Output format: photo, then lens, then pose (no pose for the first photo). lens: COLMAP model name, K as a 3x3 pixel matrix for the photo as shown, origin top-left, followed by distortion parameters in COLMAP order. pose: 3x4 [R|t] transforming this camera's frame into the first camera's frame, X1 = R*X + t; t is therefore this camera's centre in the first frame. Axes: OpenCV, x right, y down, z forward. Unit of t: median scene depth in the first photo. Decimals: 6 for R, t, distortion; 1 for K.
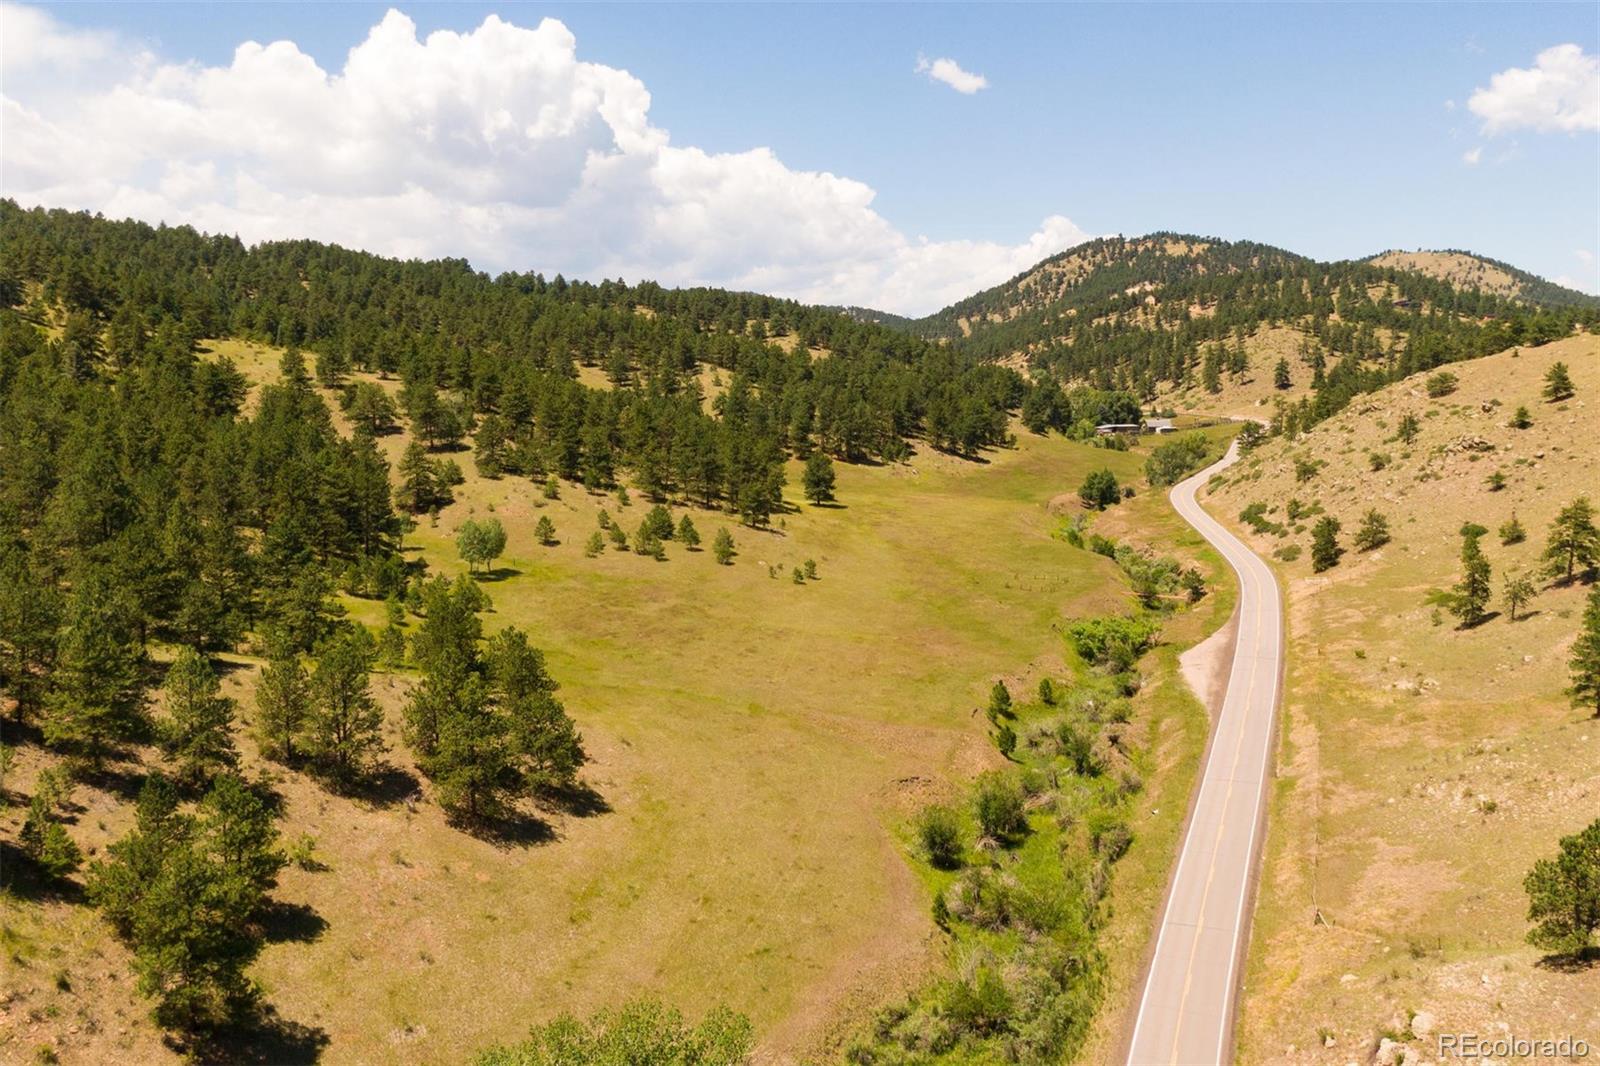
lens RADIAL K [[1355.0, 0, 797.5], [0, 1355.0, 537.5], [0, 0, 1]] dist [0.036353, -0.079555]
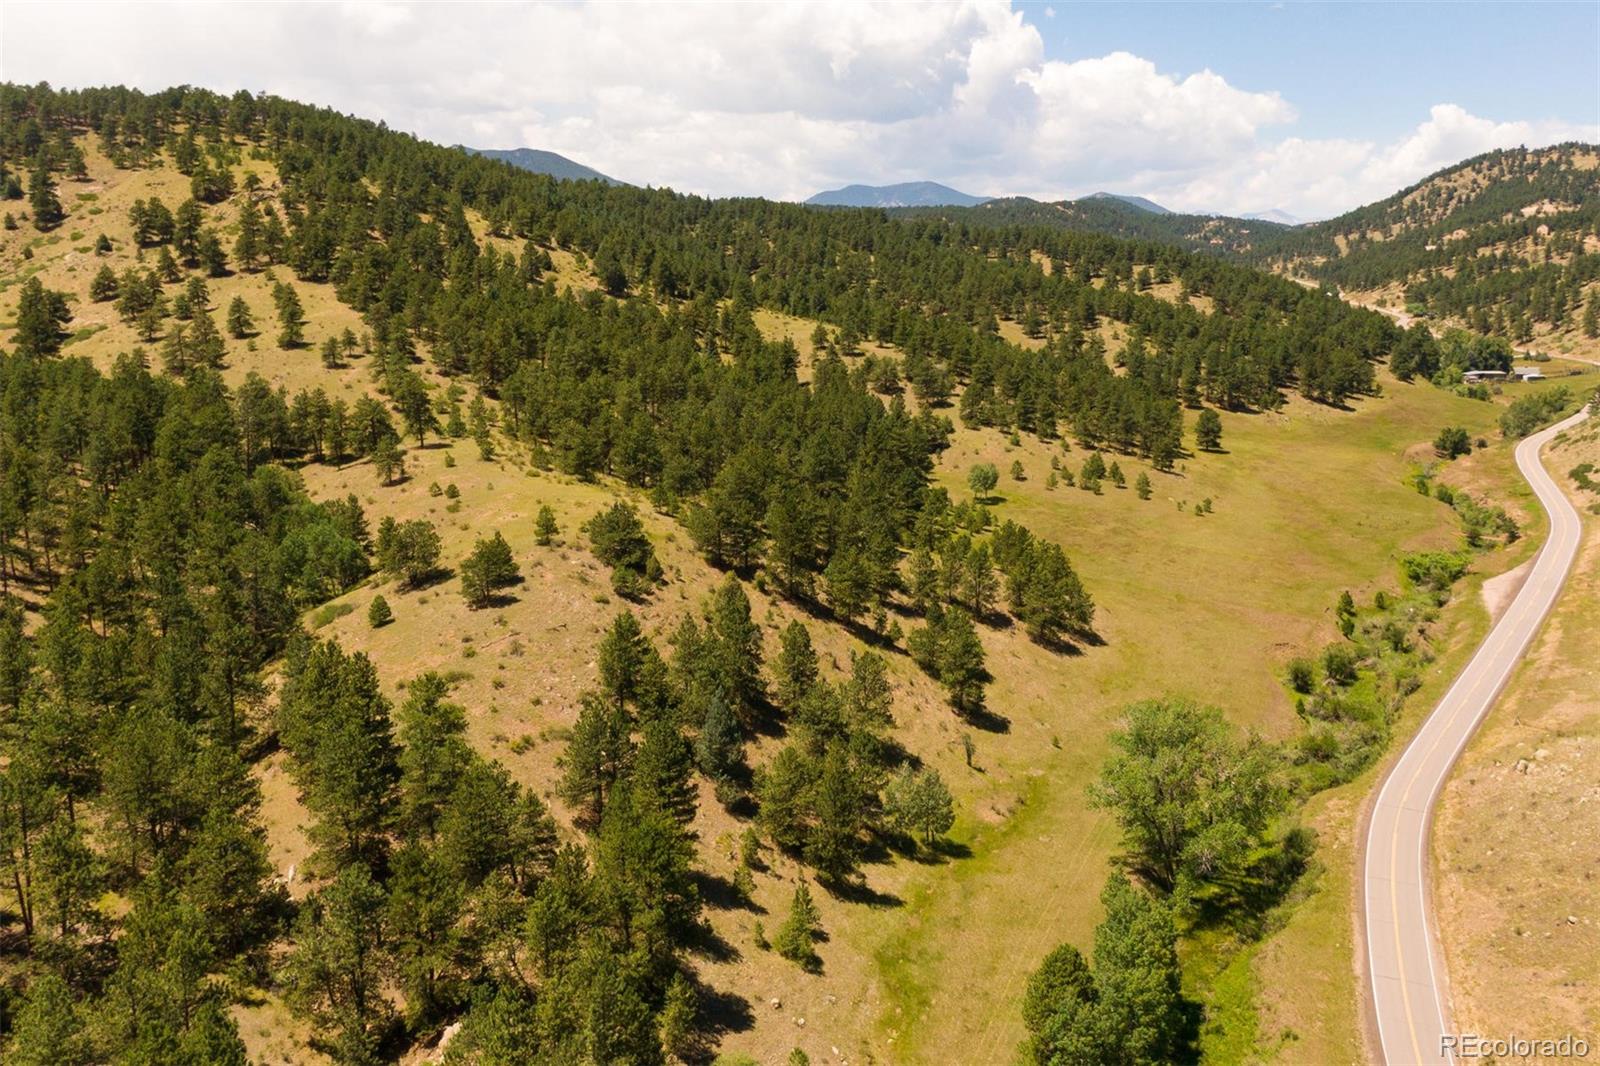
lens RADIAL K [[1355.0, 0, 797.5], [0, 1355.0, 537.5], [0, 0, 1]] dist [0.036353, -0.079555]
pose [[0.968641, 0.052705, -0.242809, -0.037869], [-0.035223, 0.996502, 0.075789, -0.022459], [0.245954, -0.064860, 0.967109, -0.296614]]
